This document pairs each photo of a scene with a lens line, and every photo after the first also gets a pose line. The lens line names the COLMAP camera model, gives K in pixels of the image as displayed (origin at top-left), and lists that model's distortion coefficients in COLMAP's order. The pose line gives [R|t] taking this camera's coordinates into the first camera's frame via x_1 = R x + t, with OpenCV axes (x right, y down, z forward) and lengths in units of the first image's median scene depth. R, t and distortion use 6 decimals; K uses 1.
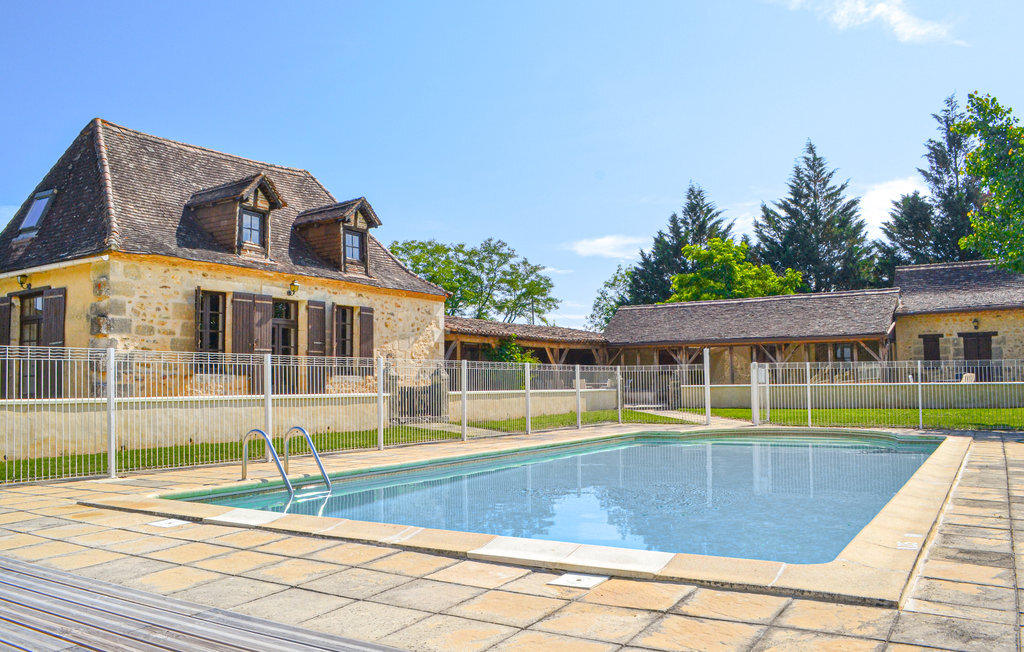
lens RADIAL K [[817.6, 0, 507.5], [0, 817.6, 338.7], [0, 0, 1]] dist [-0.073434, 0.003716]
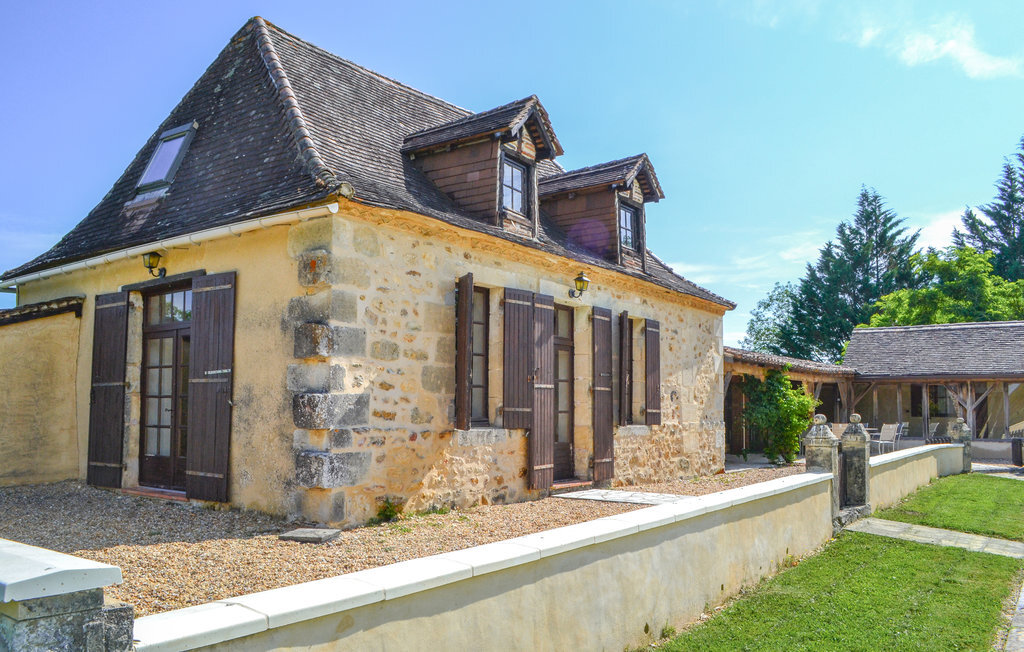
lens RADIAL K [[821.9, 0, 511.0], [0, 821.9, 360.9], [0, 0, 1]] dist [-0.071709, 0.000578]
pose [[0.998312, 0.012035, -0.056816, -0.249513], [-0.012272, 0.999917, -0.003819, -0.001946], [0.056765, 0.004509, 0.998377, 0.339024]]
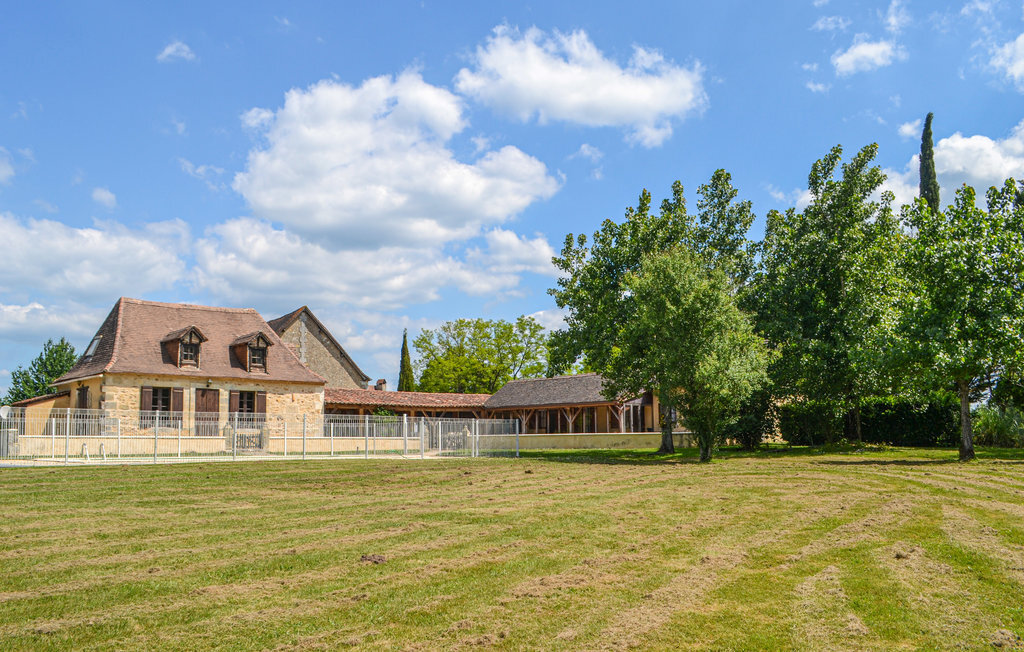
lens RADIAL K [[821.9, 0, 511.0], [0, 821.9, 360.9], [0, 0, 1]] dist [-0.071709, 0.000578]
pose [[0.977653, -0.015856, -0.209624, 0.761981], [0.008511, 0.999319, -0.035894, -0.035897], [0.210051, 0.033308, 0.977123, -0.674450]]
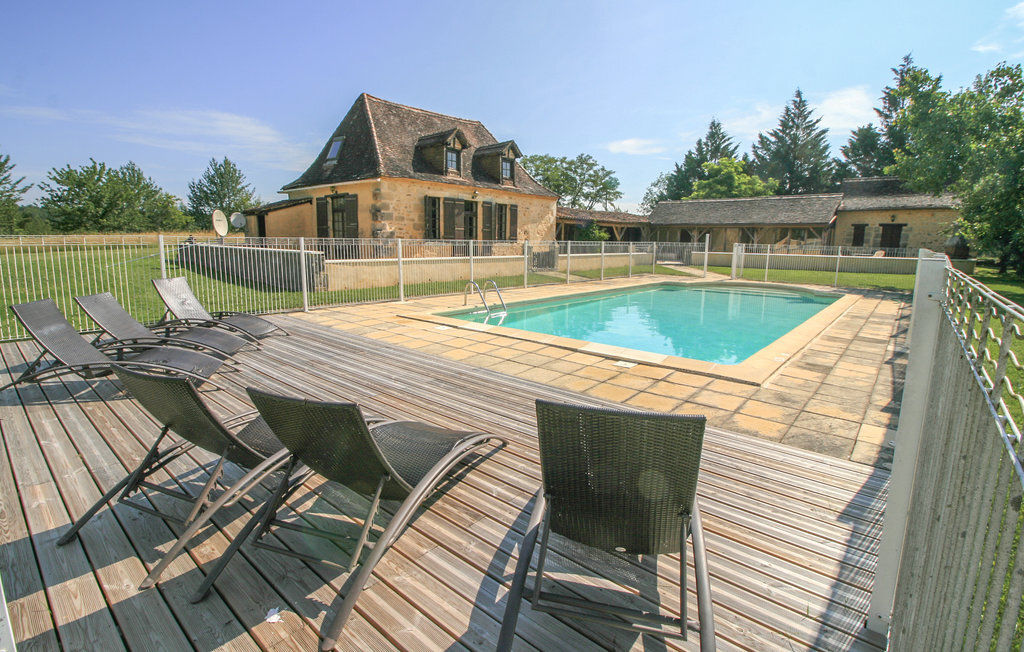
lens RADIAL K [[478.0, 0, 519.7], [0, 478.0, 311.3], [0, 0, 1]] dist [0.017681, -0.022563]
pose [[0.989880, 0.047607, -0.133682, -0.007370], [-0.019236, 0.978366, 0.205985, -0.026125], [0.140596, -0.201329, 0.969381, -0.071632]]
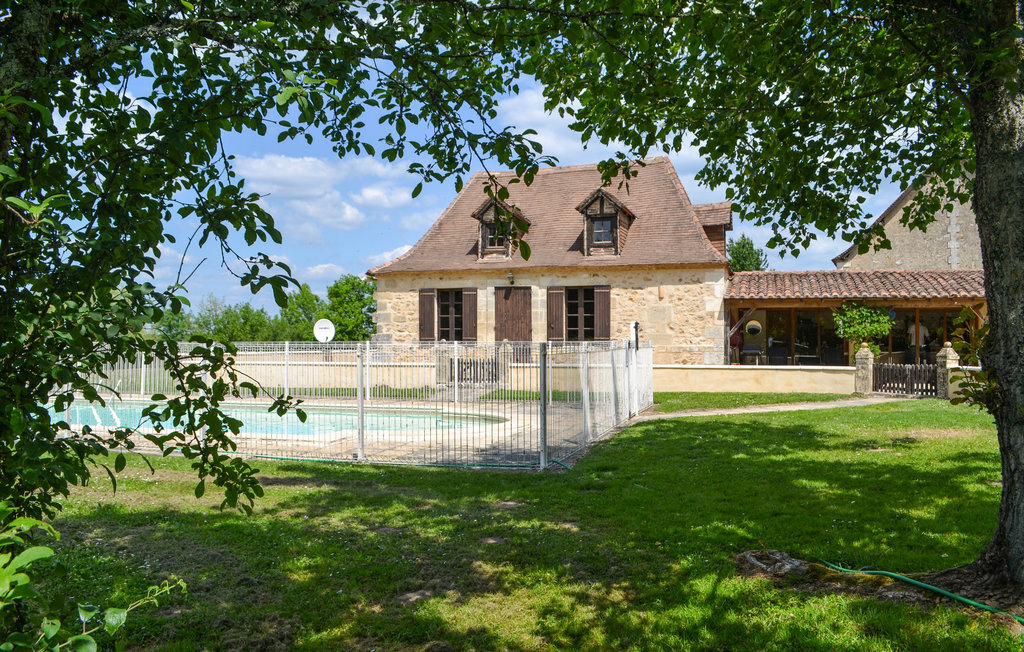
lens RADIAL K [[817.6, 0, 507.5], [0, 817.6, 338.7], [0, 0, 1]] dist [-0.073434, 0.003716]
pose [[0.248061, 0.008773, -0.968705, 0.878763], [0.053479, 0.998310, 0.022736, 0.002256], [0.967267, -0.057445, 0.247172, 0.600224]]
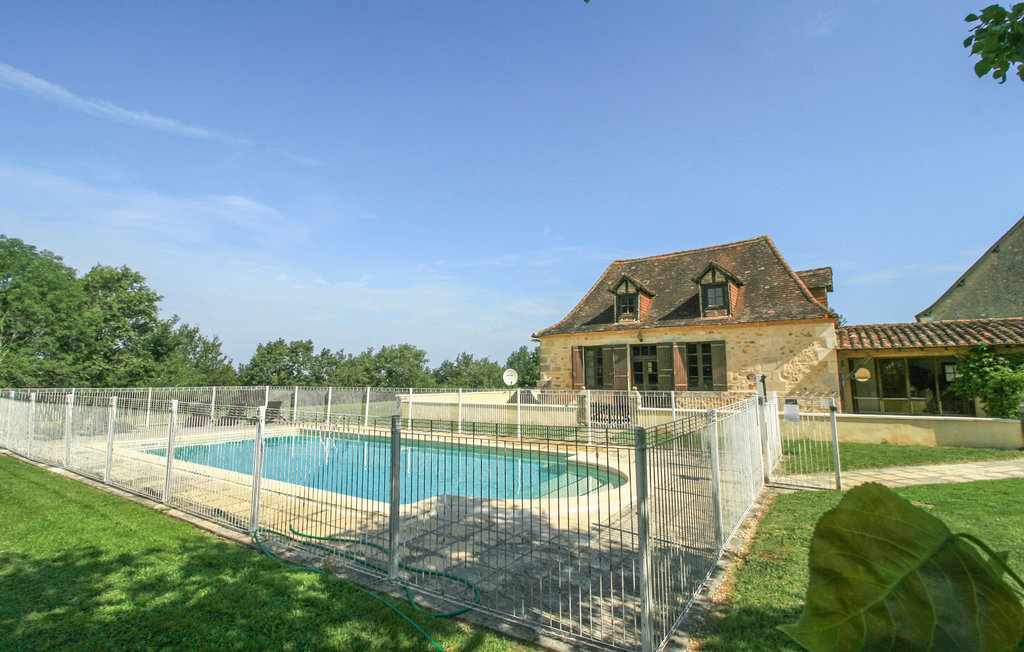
lens RADIAL K [[478.0, 0, 519.7], [0, 478.0, 311.3], [0, 0, 1]] dist [0.017681, -0.022563]
pose [[-0.012096, -0.126971, -0.991833, 0.627586], [0.061097, 0.989958, -0.127477, -0.005247], [0.998059, -0.062140, -0.004216, 0.684379]]
